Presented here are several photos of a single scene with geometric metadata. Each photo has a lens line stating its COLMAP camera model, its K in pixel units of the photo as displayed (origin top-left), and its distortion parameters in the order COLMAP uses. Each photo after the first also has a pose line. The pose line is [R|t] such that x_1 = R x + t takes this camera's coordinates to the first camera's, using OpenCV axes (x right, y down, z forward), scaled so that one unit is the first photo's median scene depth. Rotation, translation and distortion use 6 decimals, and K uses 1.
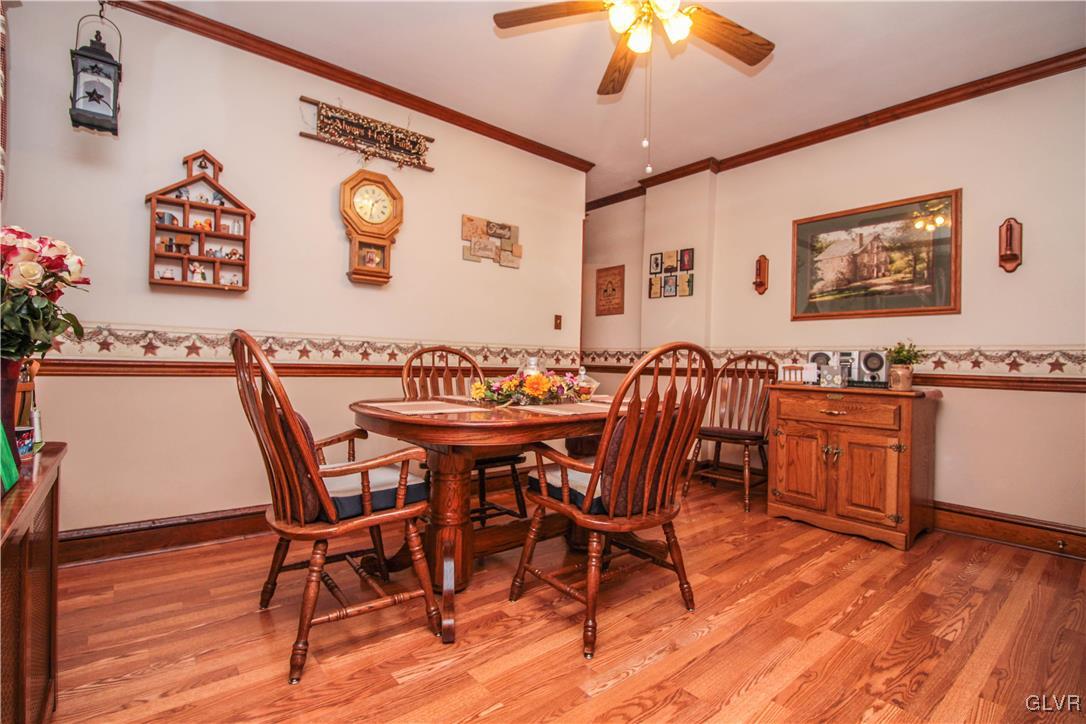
lens RADIAL K [[506.9, 0, 544.0], [0, 506.9, 360.9], [0, 0, 1]] dist [-0.005281, -0.001228]
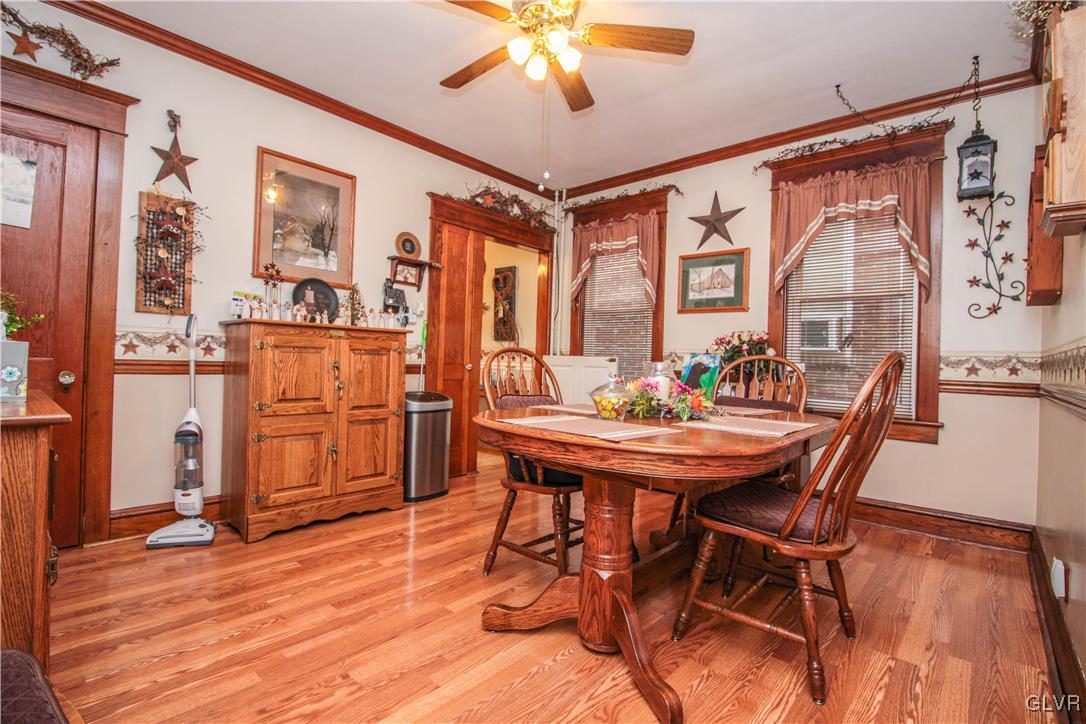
lens RADIAL K [[506.9, 0, 543.3], [0, 506.9, 357.7], [0, 0, 1]] dist [-0.005281, -0.001228]
pose [[-0.989987, -0.048134, -0.132698, 0.297324], [-0.048440, 0.998826, -0.000919, -0.008070], [0.132587, 0.005518, -0.991156, 1.926541]]
